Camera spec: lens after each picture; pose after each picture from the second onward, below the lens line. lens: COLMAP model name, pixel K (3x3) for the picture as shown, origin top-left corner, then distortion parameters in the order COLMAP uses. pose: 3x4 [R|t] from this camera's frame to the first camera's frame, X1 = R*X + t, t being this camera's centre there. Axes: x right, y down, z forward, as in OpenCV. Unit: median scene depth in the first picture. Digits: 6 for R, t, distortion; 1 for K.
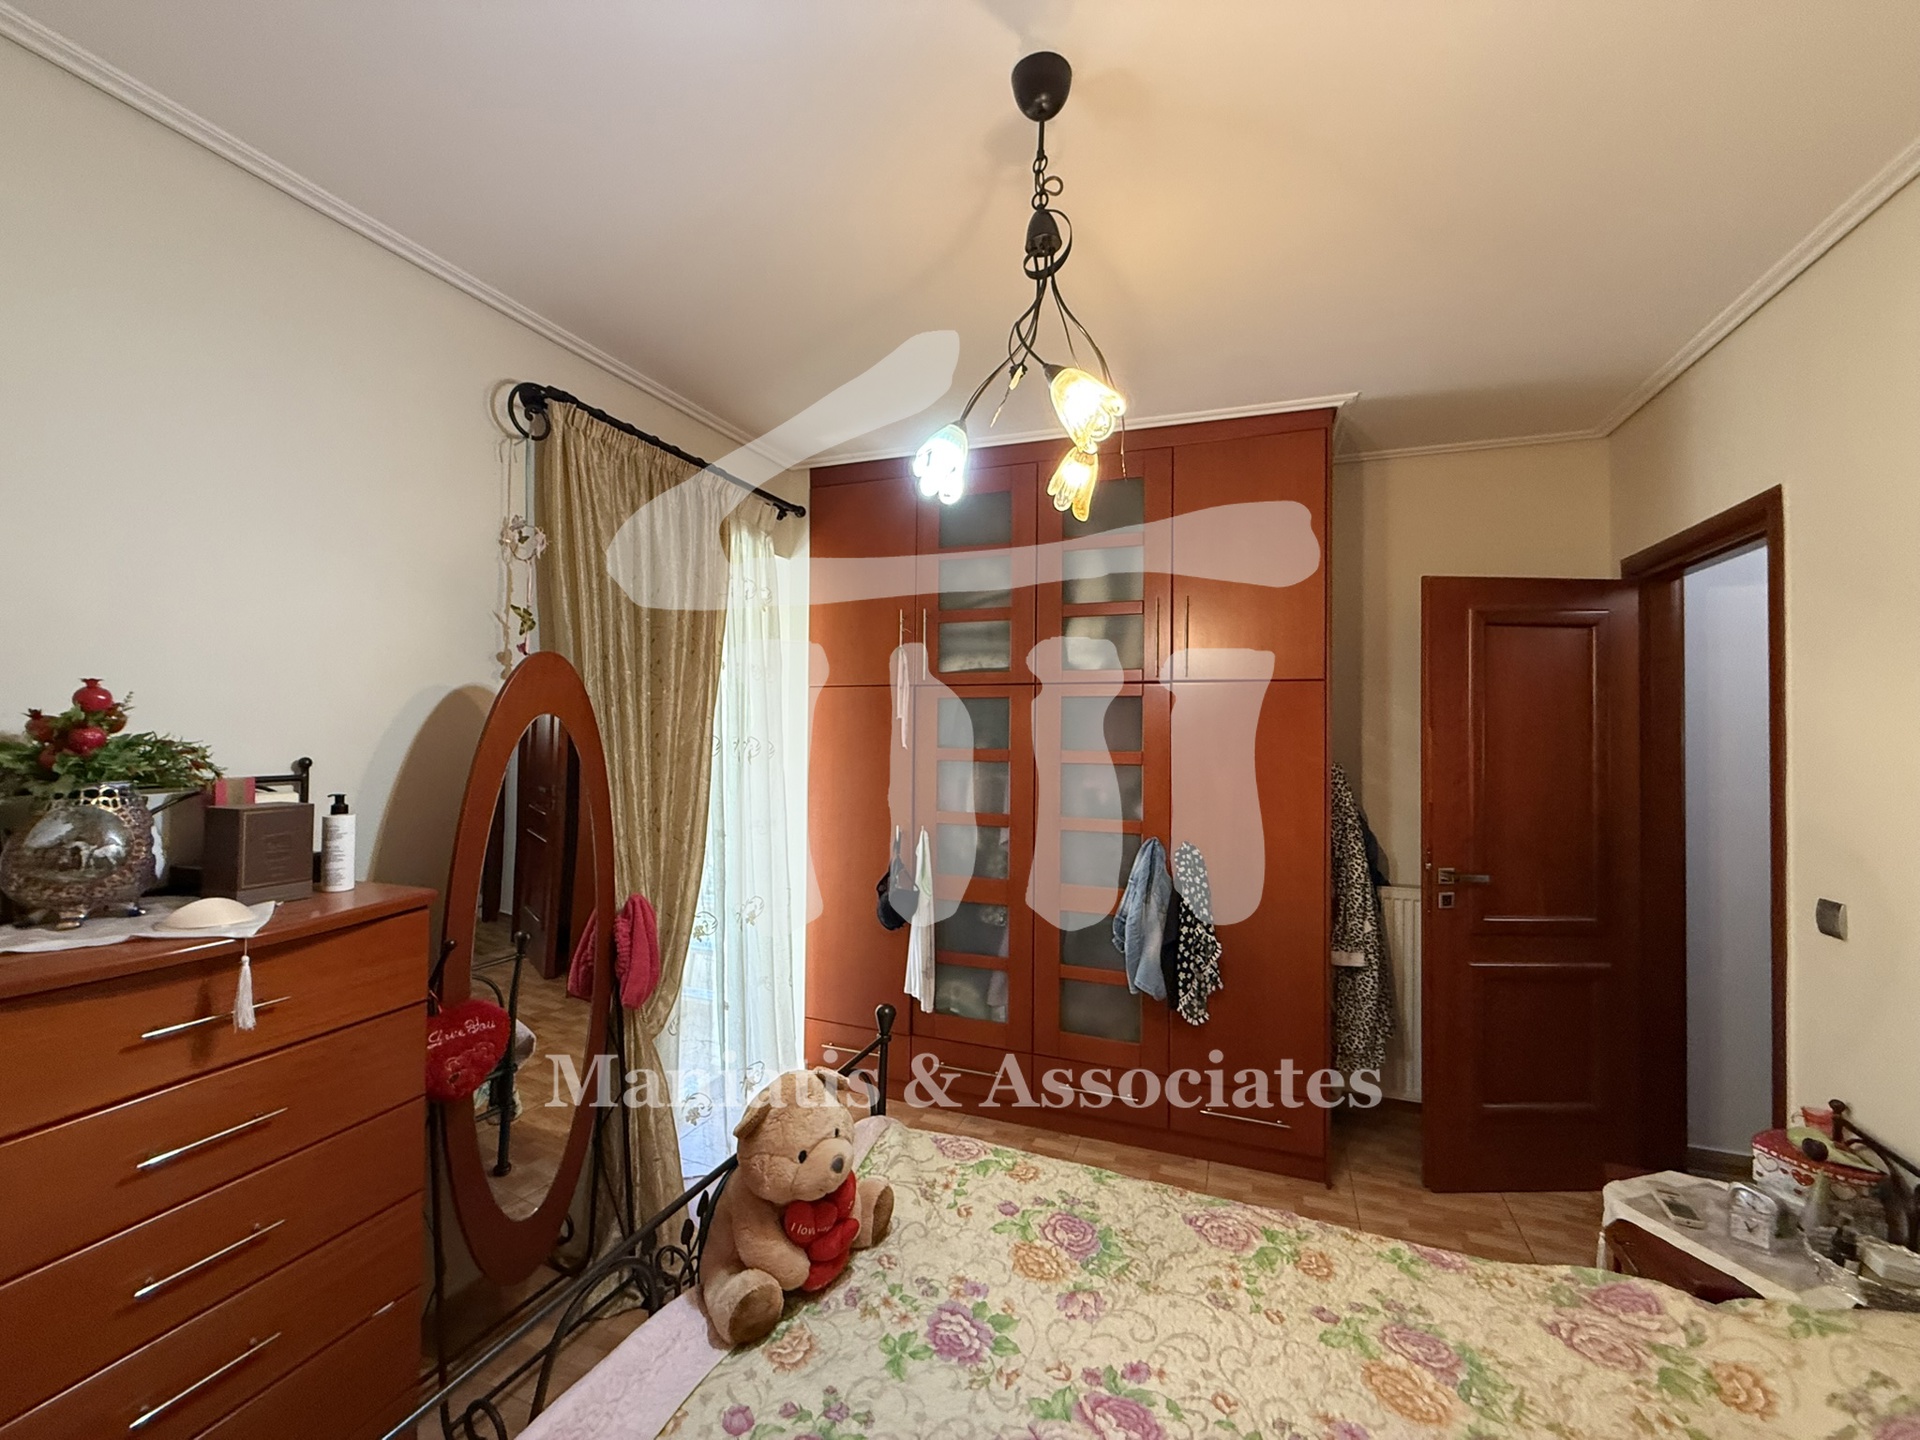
lens RADIAL K [[770.2, 0, 956.0], [0, 770.2, 715.1], [0, 0, 1]] dist [-0.000555, 0.000283]
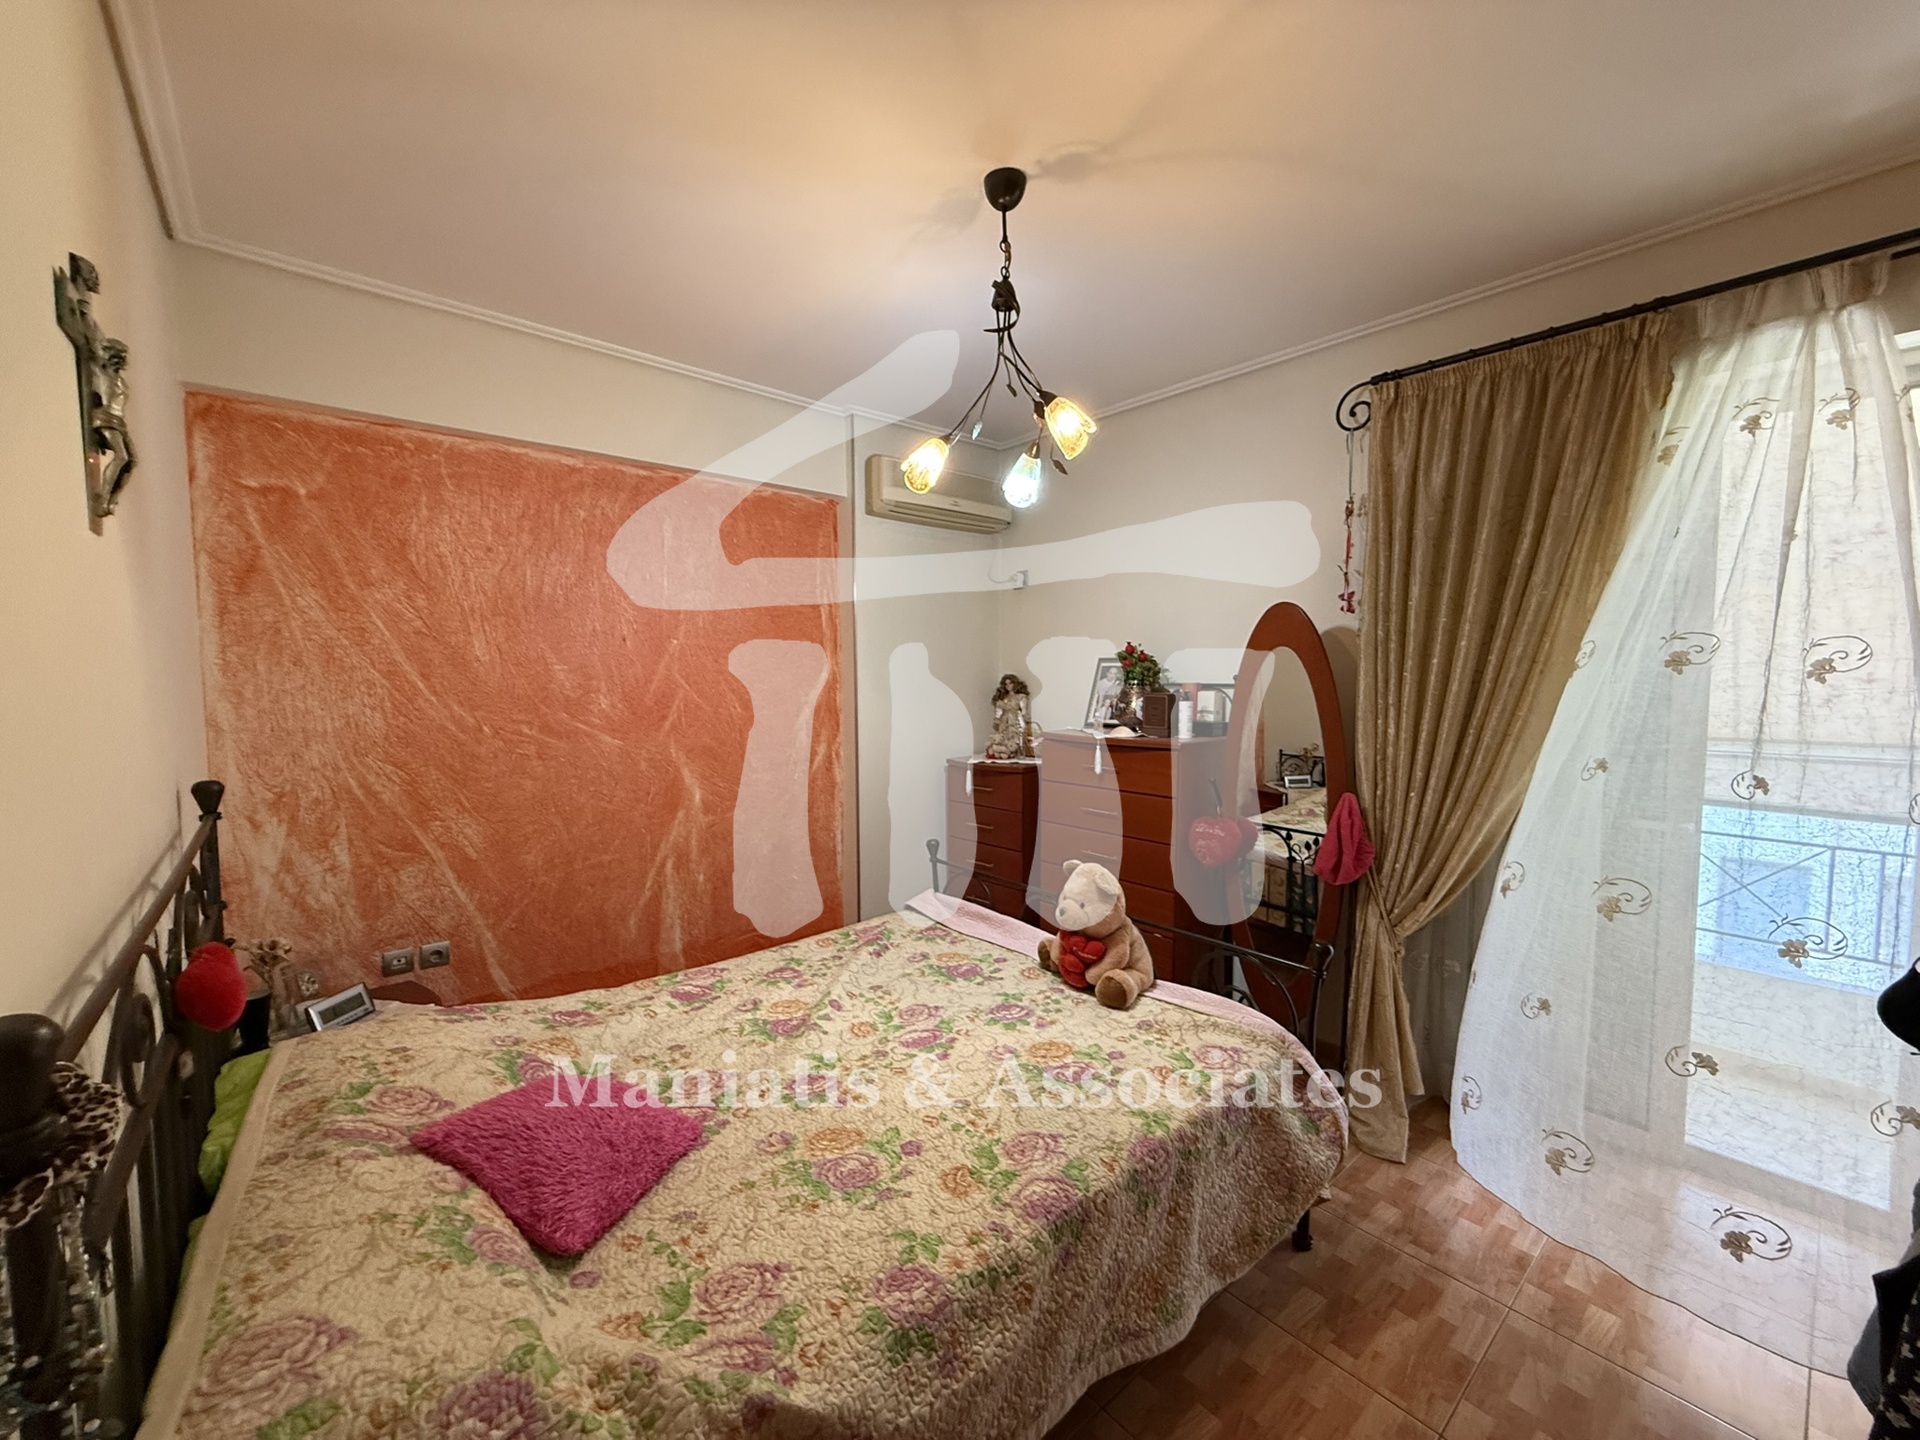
lens RADIAL K [[763.9, 0, 952.8], [0, 763.9, 718.1], [0, 0, 1]] dist [-0.000570, 0.000118]
pose [[-0.467960, 0.047158, -0.882490, 1.423504], [0.016408, 0.998867, 0.044676, 0.079358], [0.883597, 0.006426, -0.468204, 1.574433]]
